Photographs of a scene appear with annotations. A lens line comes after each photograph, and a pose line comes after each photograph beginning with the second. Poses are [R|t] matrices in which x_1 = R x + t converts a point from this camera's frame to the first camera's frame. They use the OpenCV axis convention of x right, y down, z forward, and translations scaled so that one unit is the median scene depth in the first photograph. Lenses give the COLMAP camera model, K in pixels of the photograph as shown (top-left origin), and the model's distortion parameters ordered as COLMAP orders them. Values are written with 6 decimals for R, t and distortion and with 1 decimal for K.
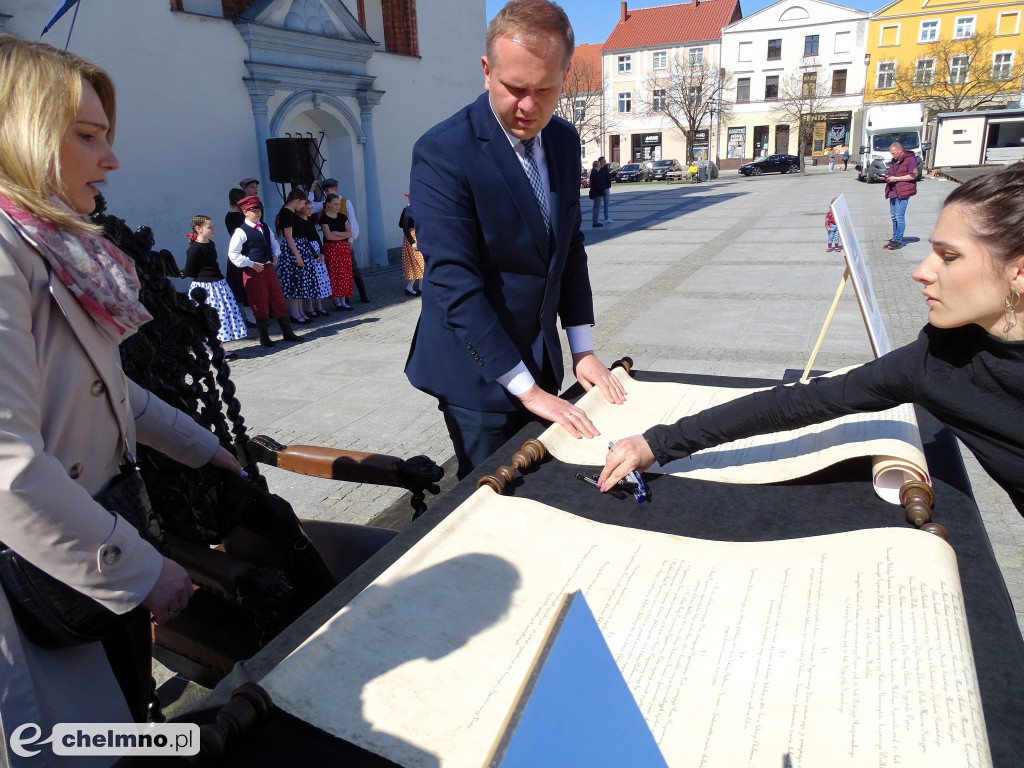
lens RADIAL K [[727.9, 0, 514.6], [0, 727.9, 379.5], [0, 0, 1]] dist [0.002349, 0.005898]
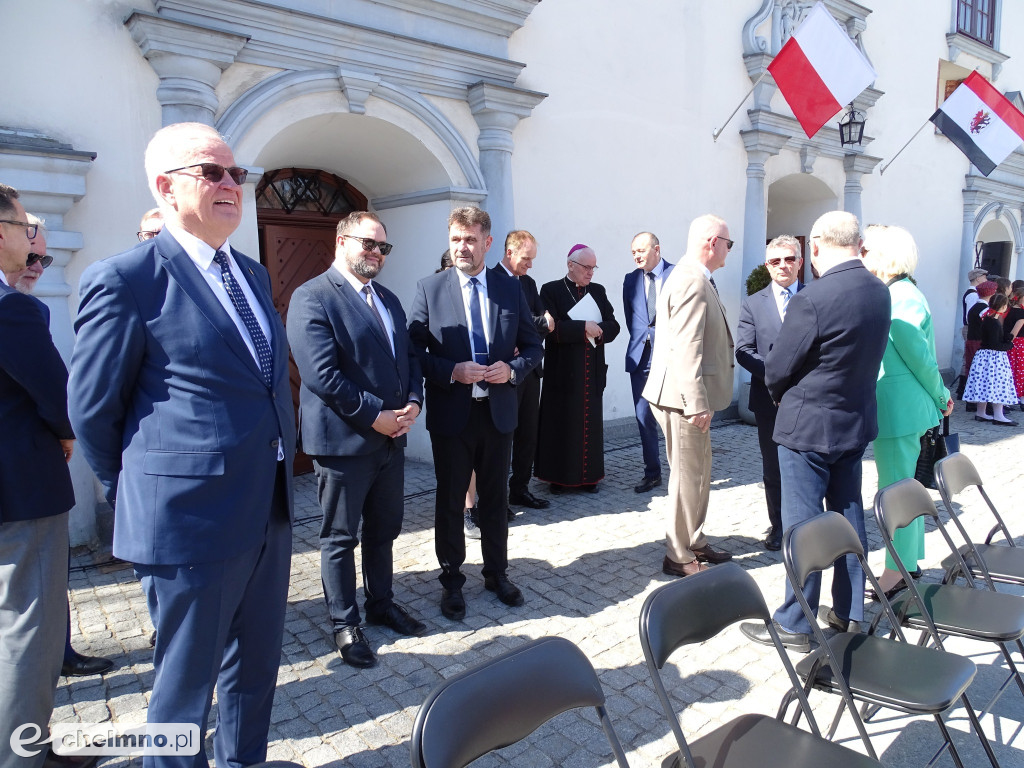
lens RADIAL K [[731.0, 0, 517.4], [0, 731.0, 381.5], [0, 0, 1]] dist [-0.001594, 0.012817]
pose [[0.912657, 0.075232, -0.401743, -0.461193], [-0.145131, 0.978513, -0.146459, 0.114909], [0.382092, 0.191972, 0.903965, -0.180122]]
